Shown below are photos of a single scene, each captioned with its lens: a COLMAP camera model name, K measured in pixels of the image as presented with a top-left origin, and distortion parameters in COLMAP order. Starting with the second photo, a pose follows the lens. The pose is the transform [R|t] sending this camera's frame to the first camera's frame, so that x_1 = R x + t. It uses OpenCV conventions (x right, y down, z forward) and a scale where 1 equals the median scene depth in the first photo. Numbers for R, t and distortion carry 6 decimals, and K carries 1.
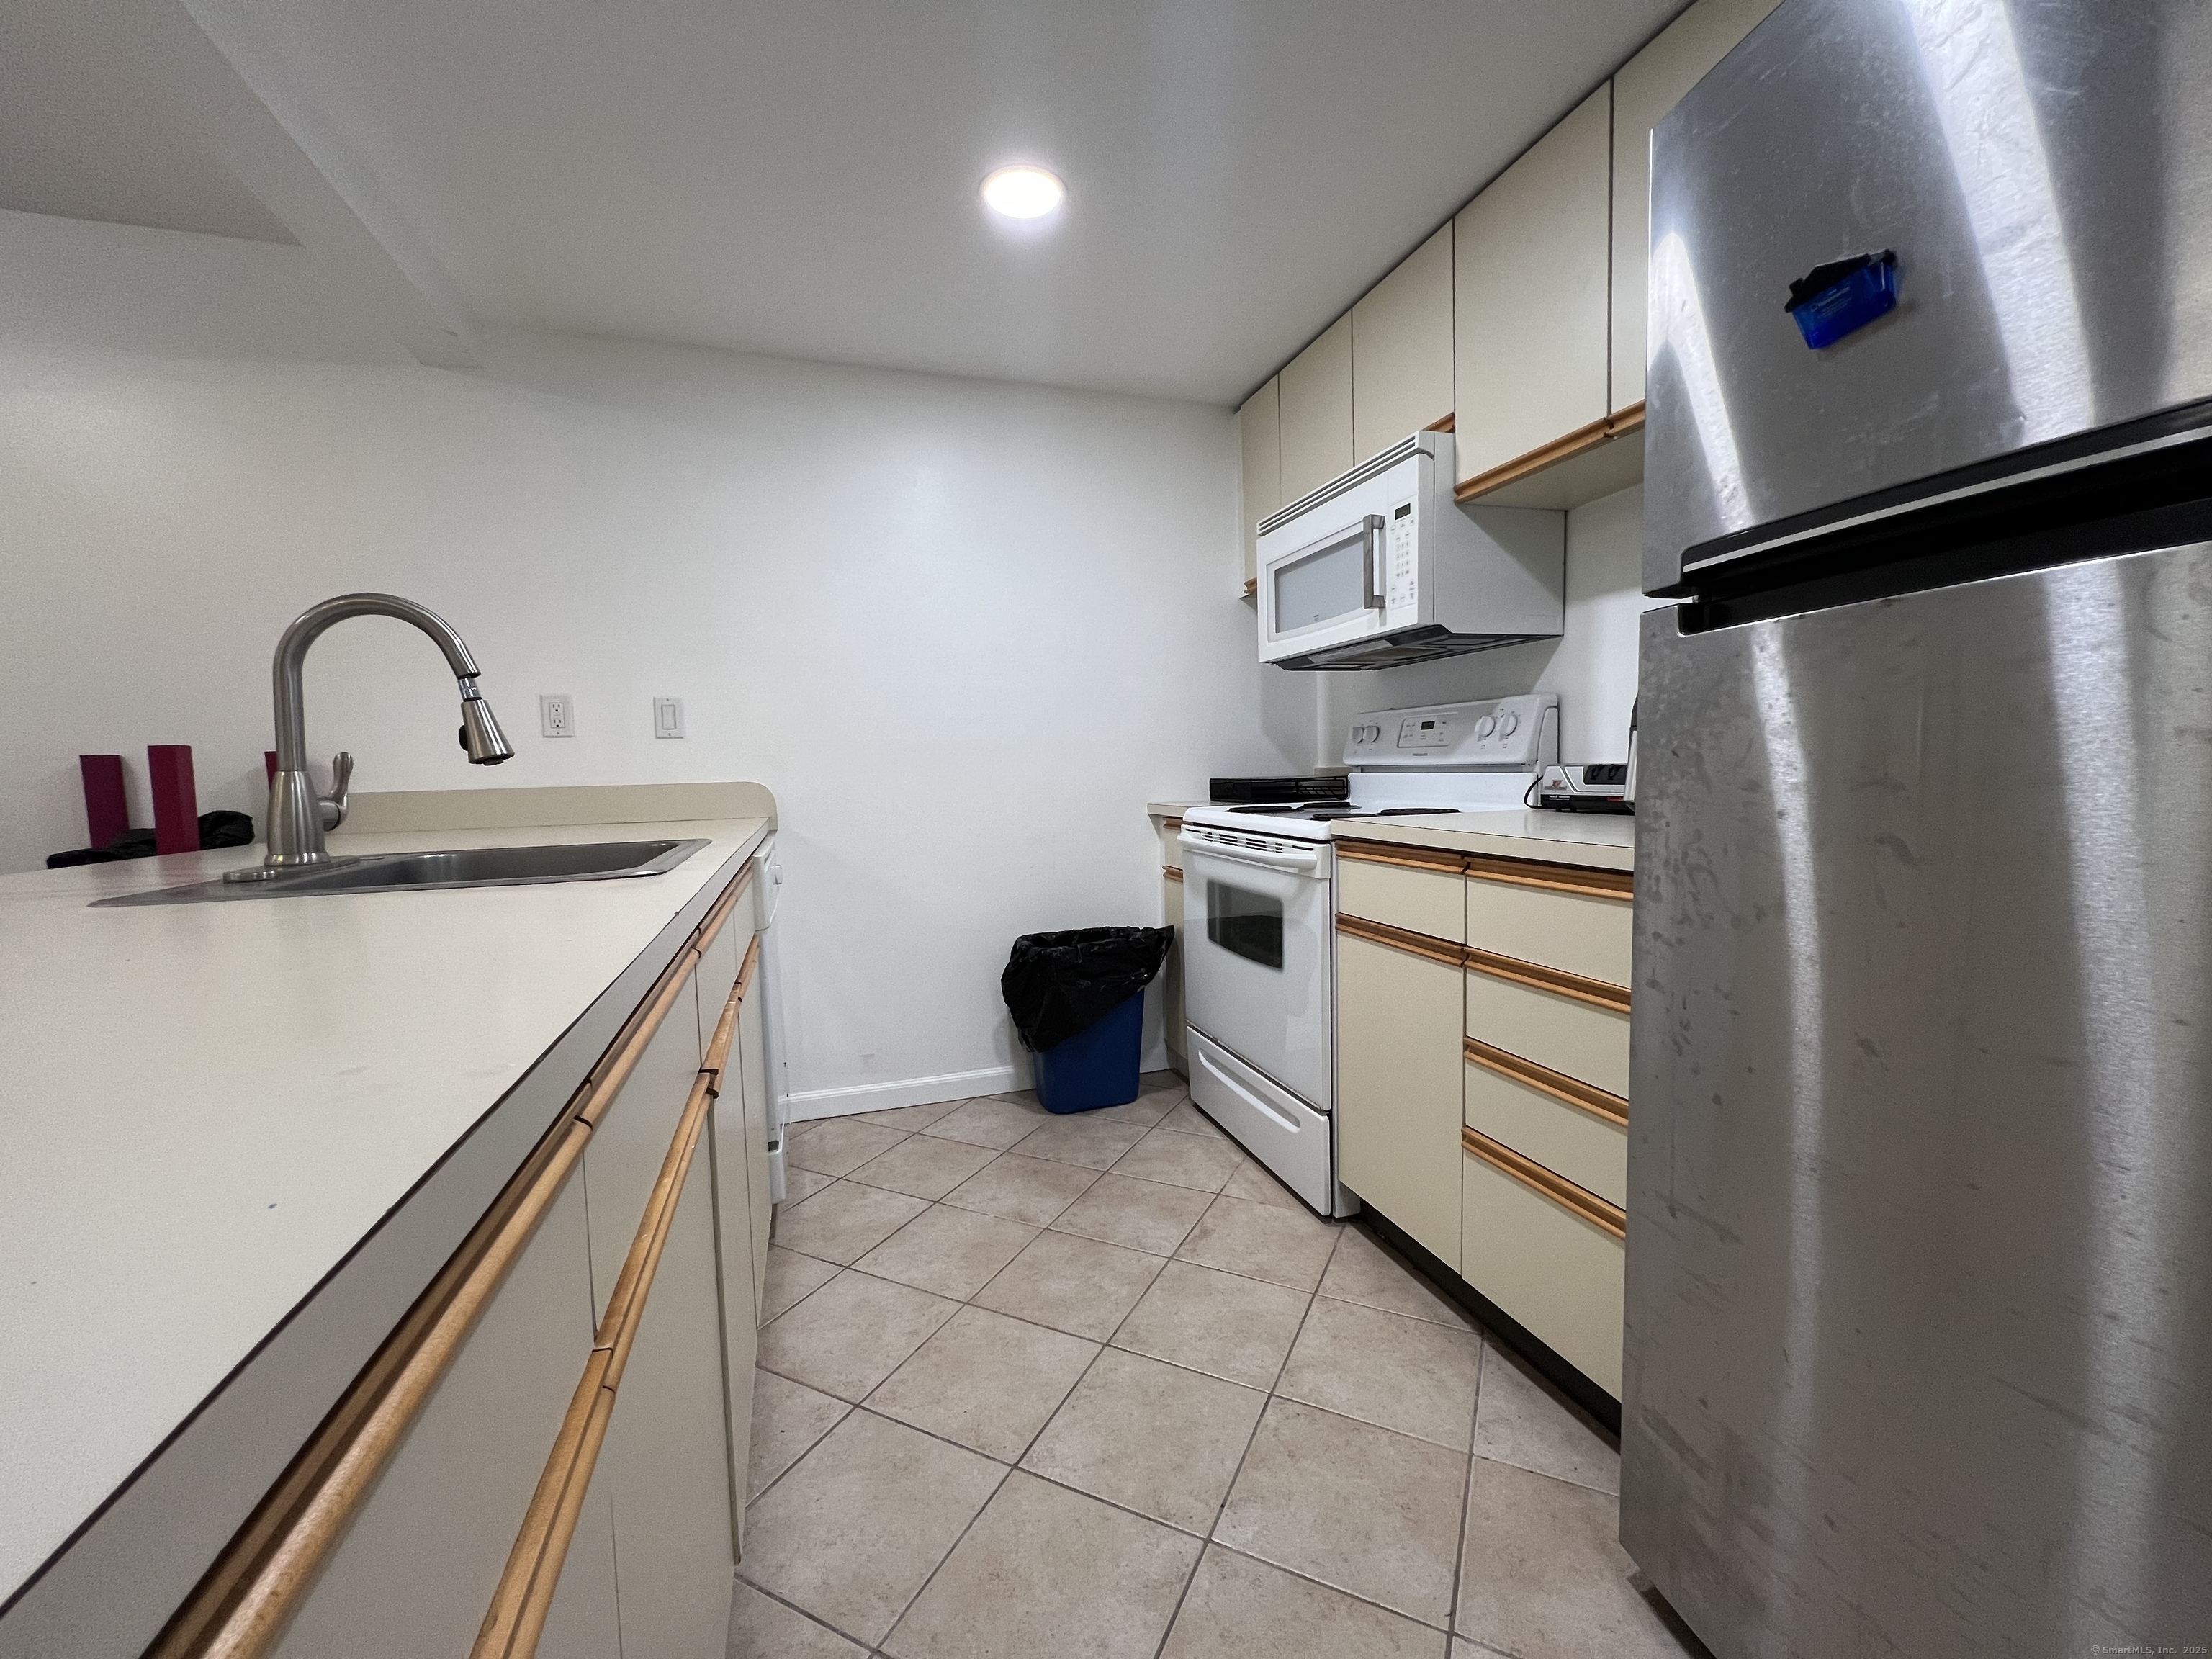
lens RADIAL K [[881.3, 0, 1108.5], [0, 881.3, 836.9], [0, 0, 1]] dist [0.000554, 0.000178]
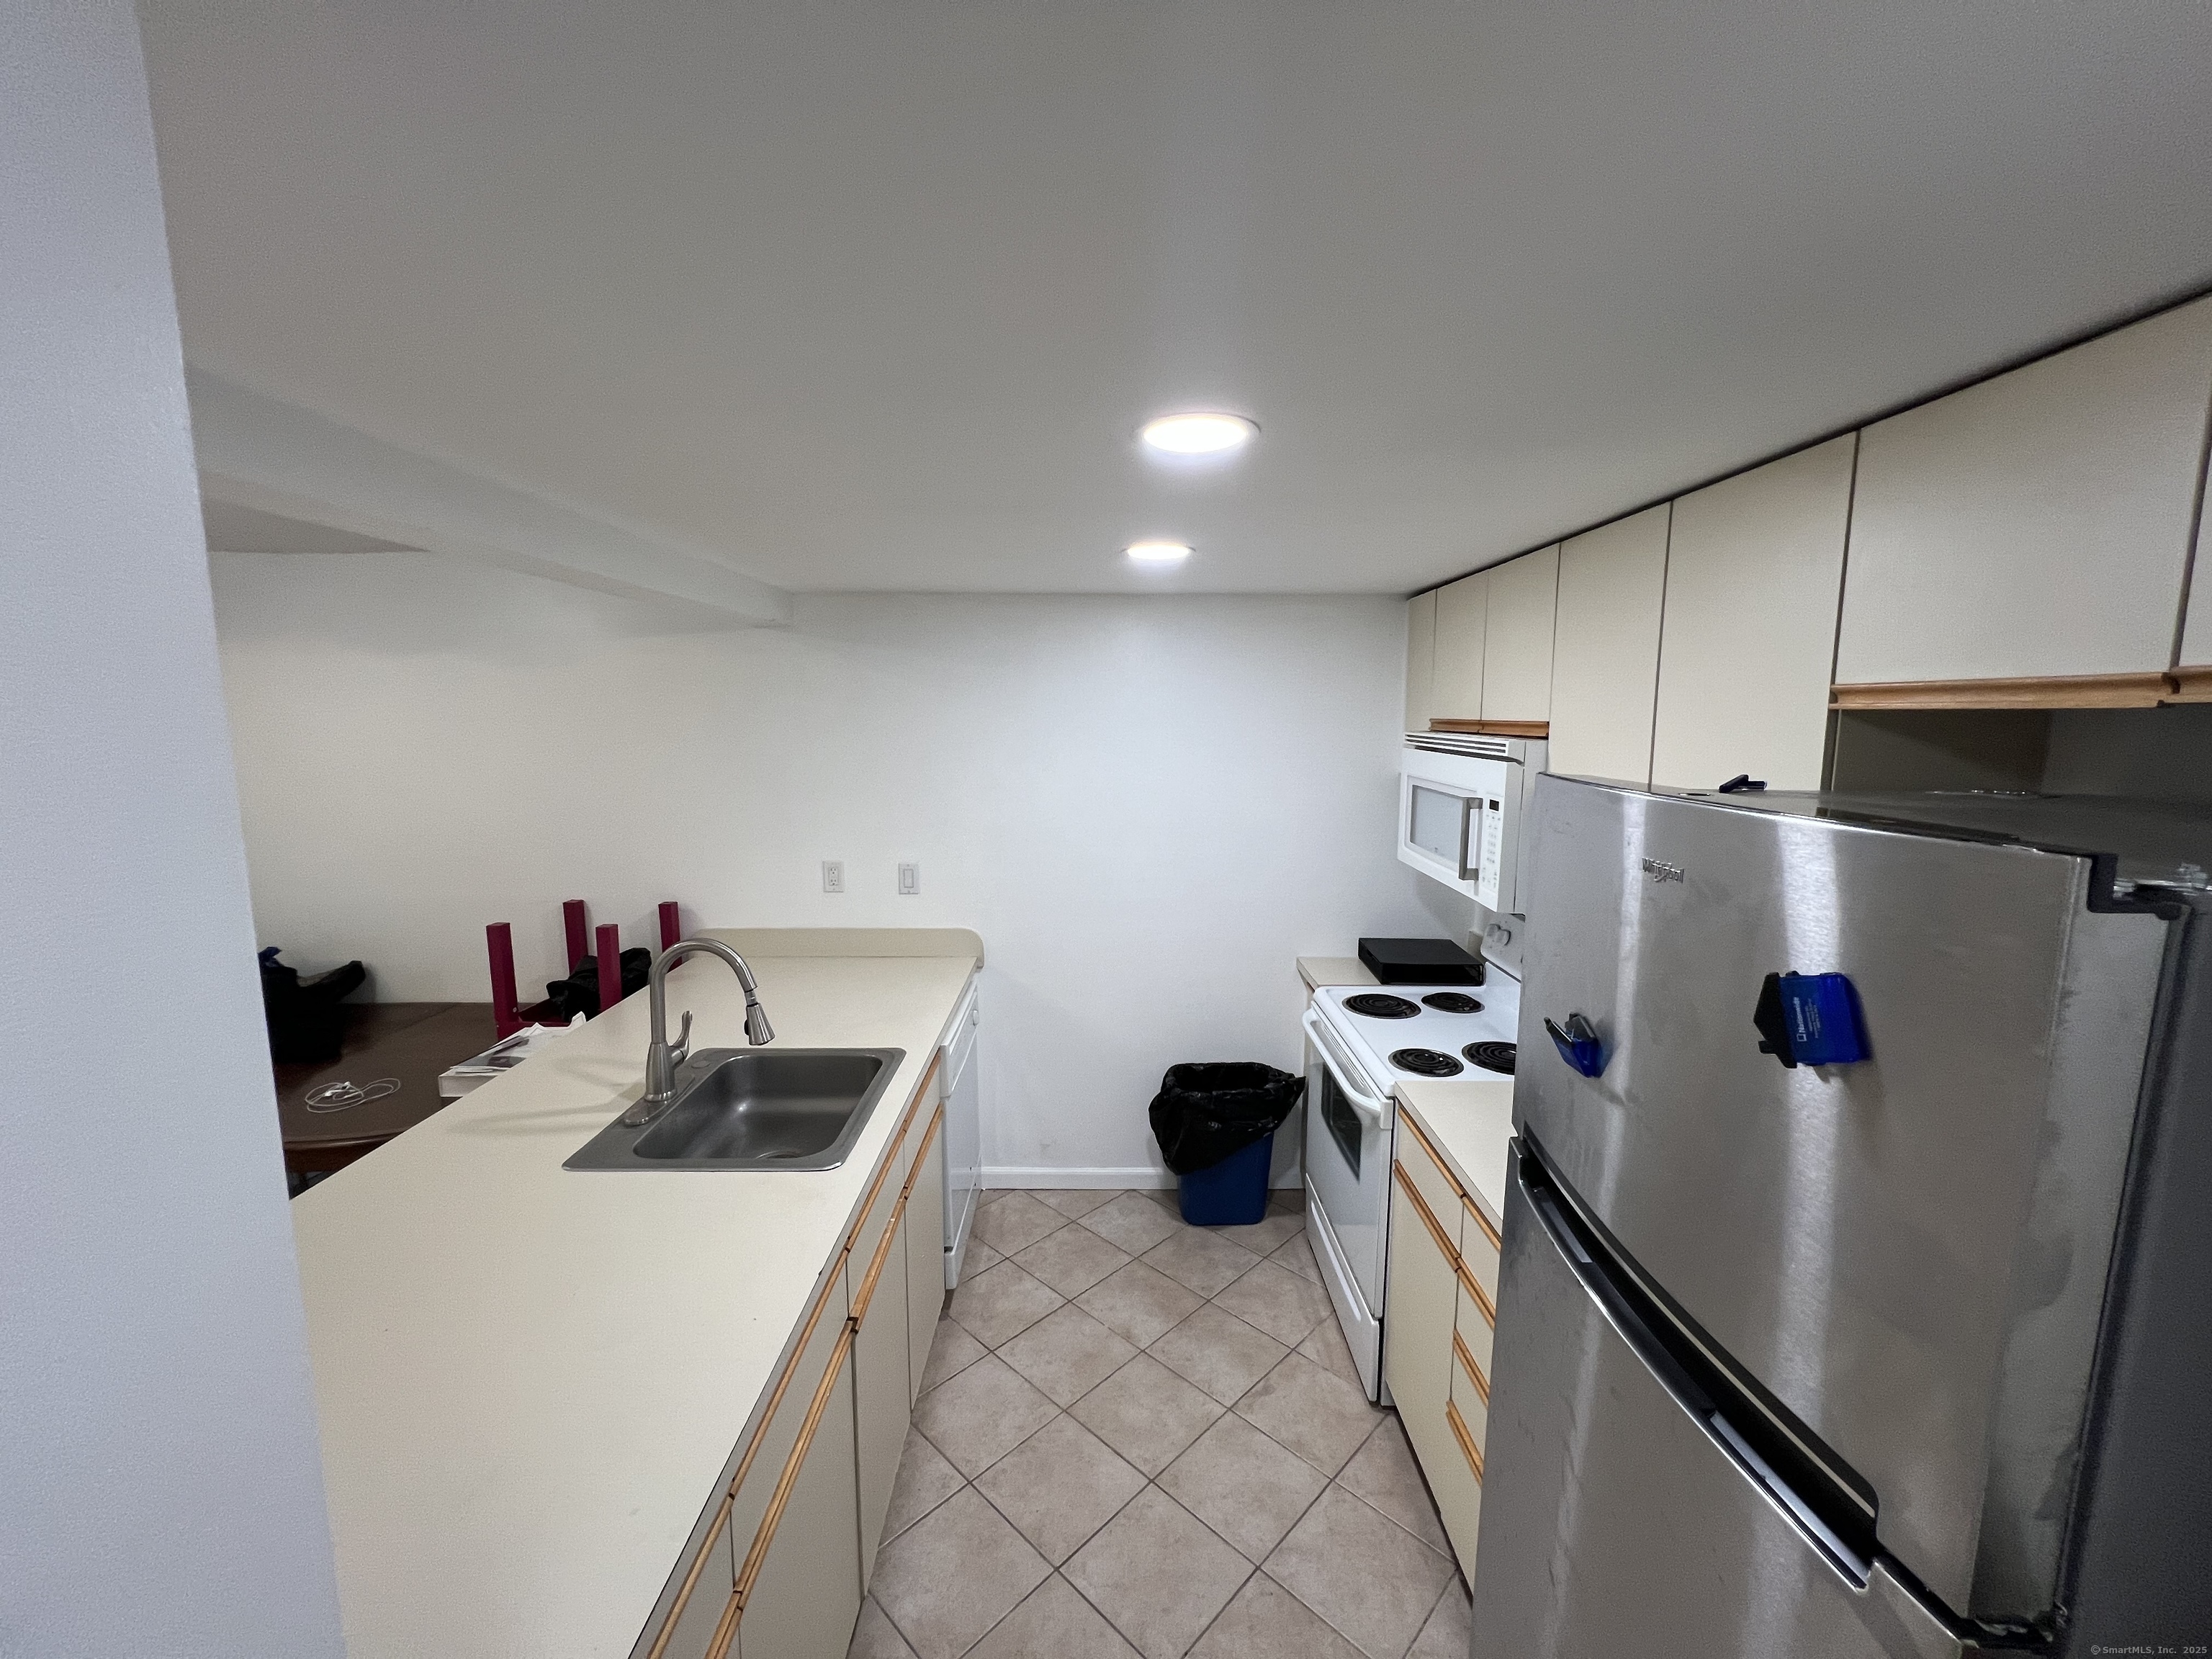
lens RADIAL K [[881.3, 0, 1110.6], [0, 881.3, 833.5], [0, 0, 1]] dist [0.000554, 0.000178]
pose [[0.951170, 0.072019, -0.300147, 0.217753], [-0.053069, 0.996076, 0.070827, -0.394644], [0.304071, -0.051440, 0.951260, -0.183980]]
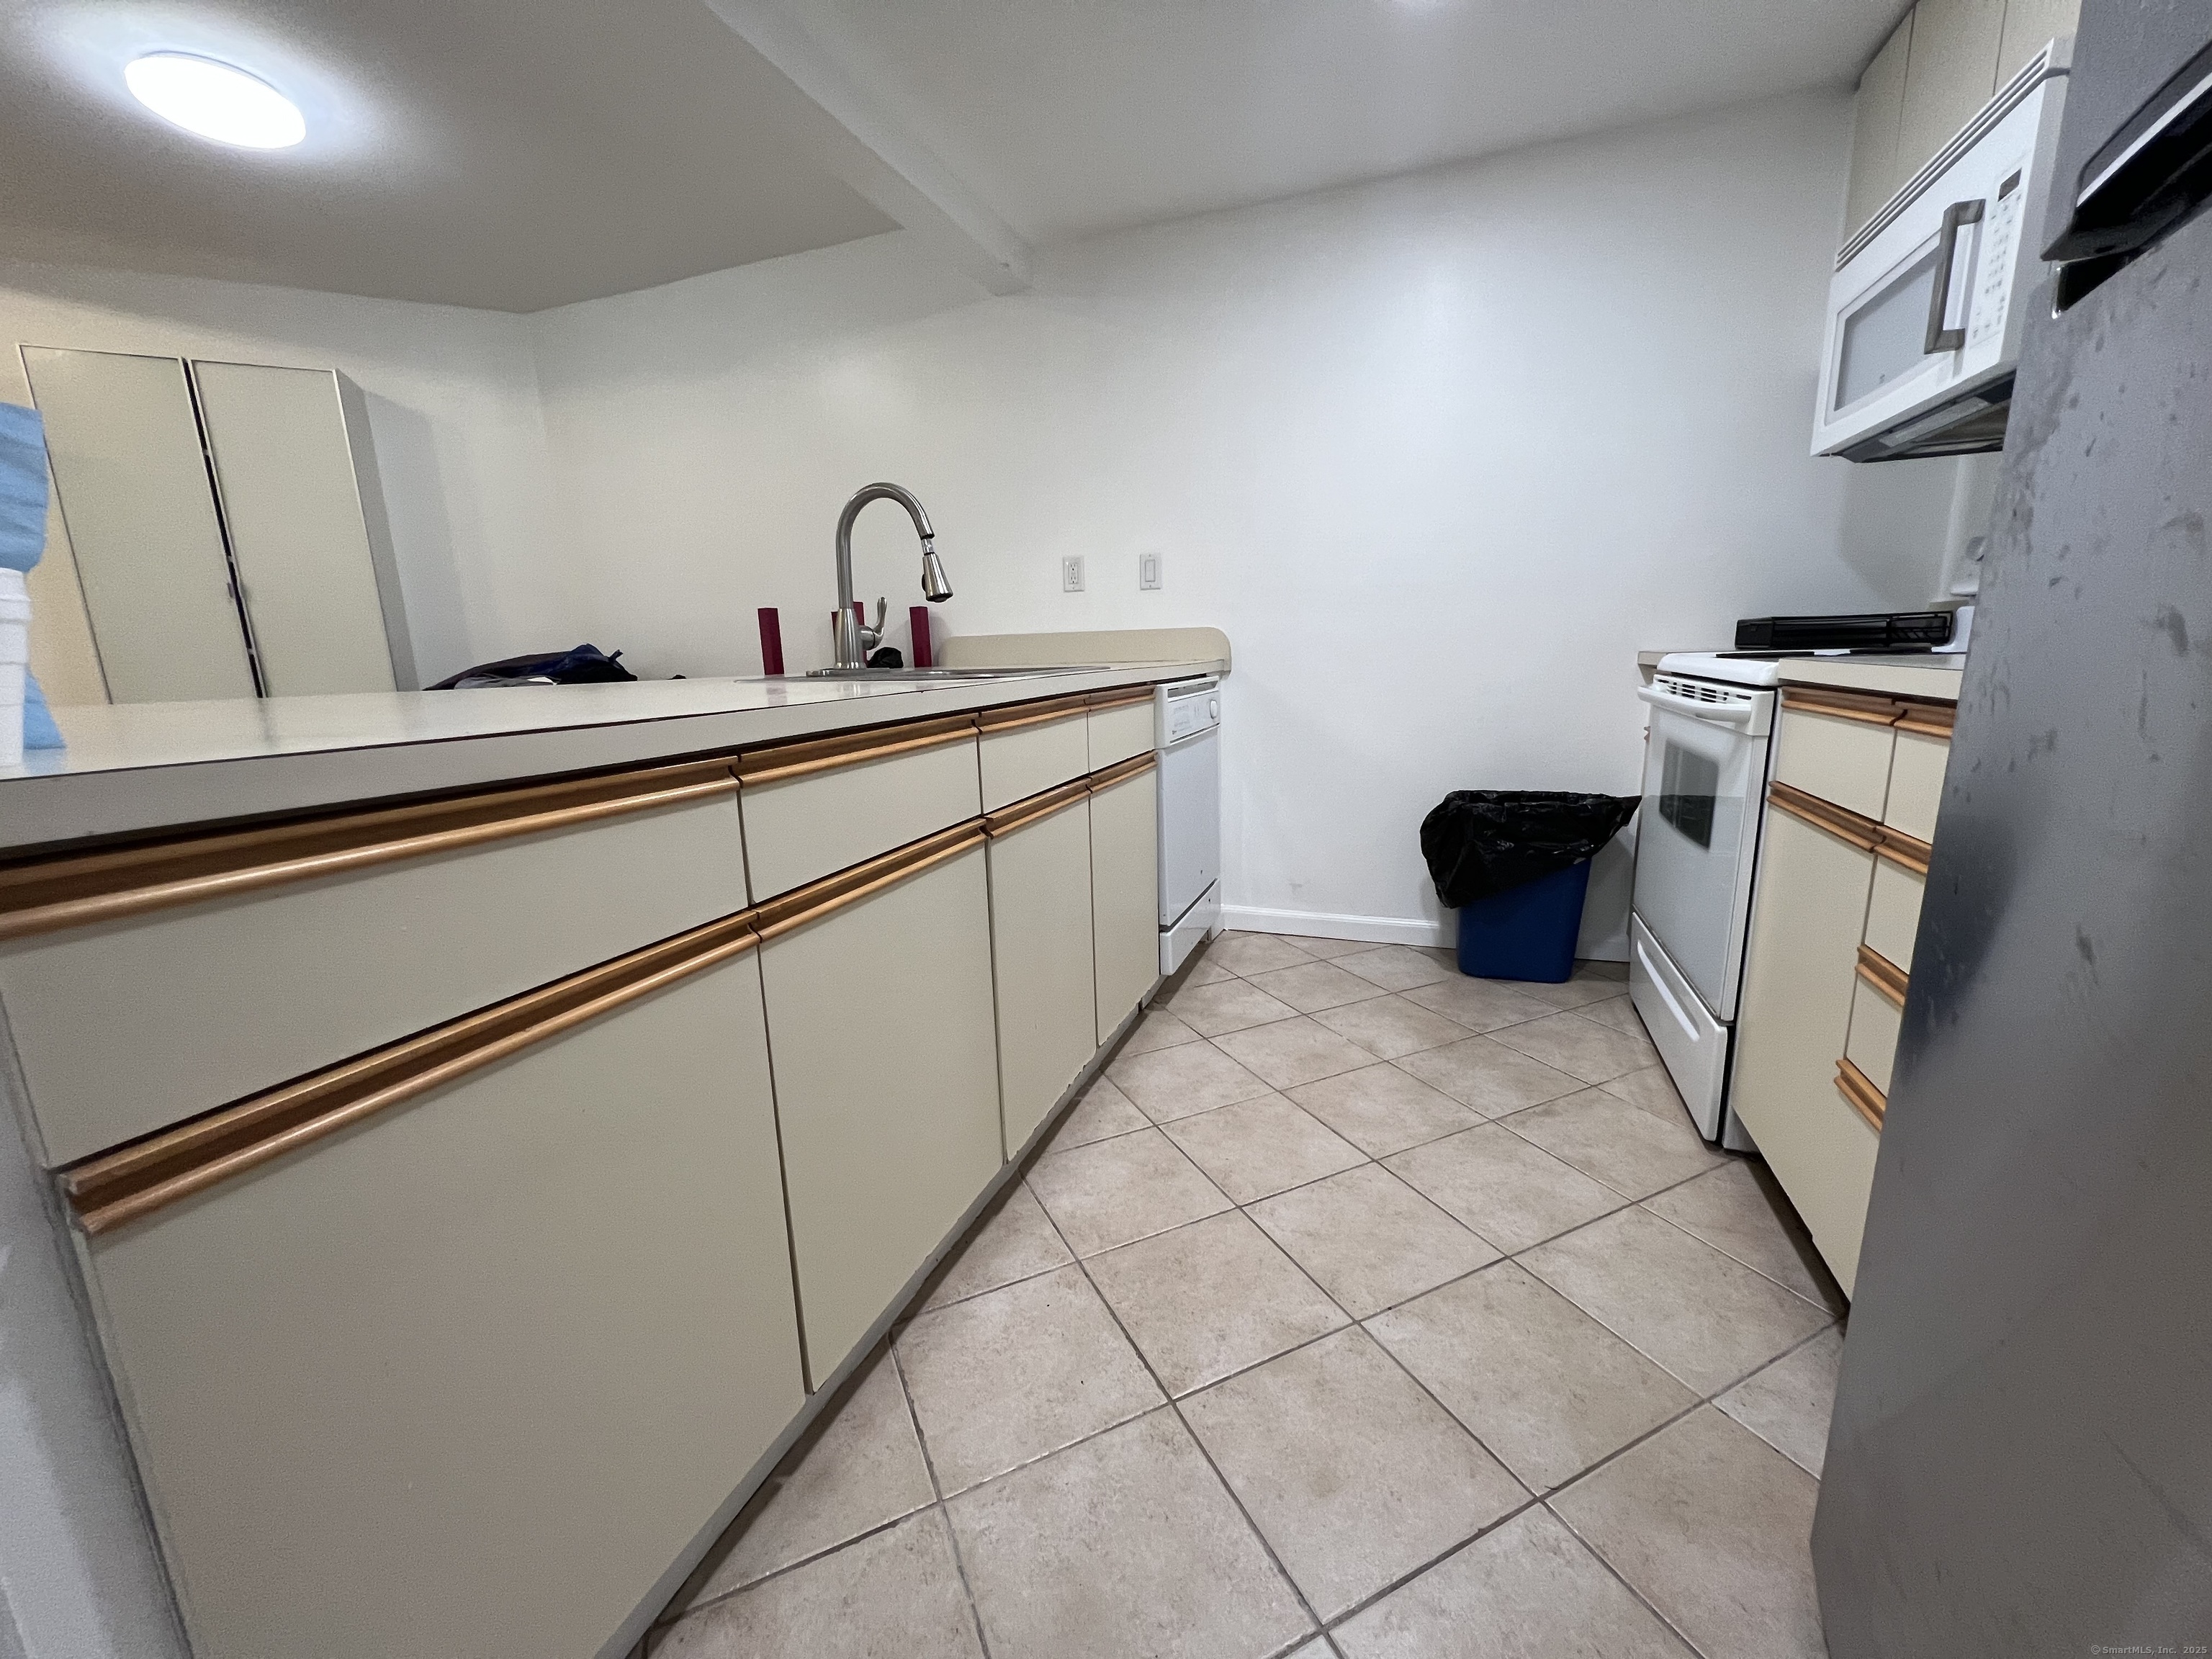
lens RADIAL K [[881.3, 0, 1110.7], [0, 881.3, 834.9], [0, 0, 1]] dist [0.000554, 0.000178]
pose [[0.784581, 0.130958, -0.606039, 0.276058], [-0.041454, 0.986332, 0.159468, 0.032836], [0.618639, -0.099993, 0.779286, 0.023043]]
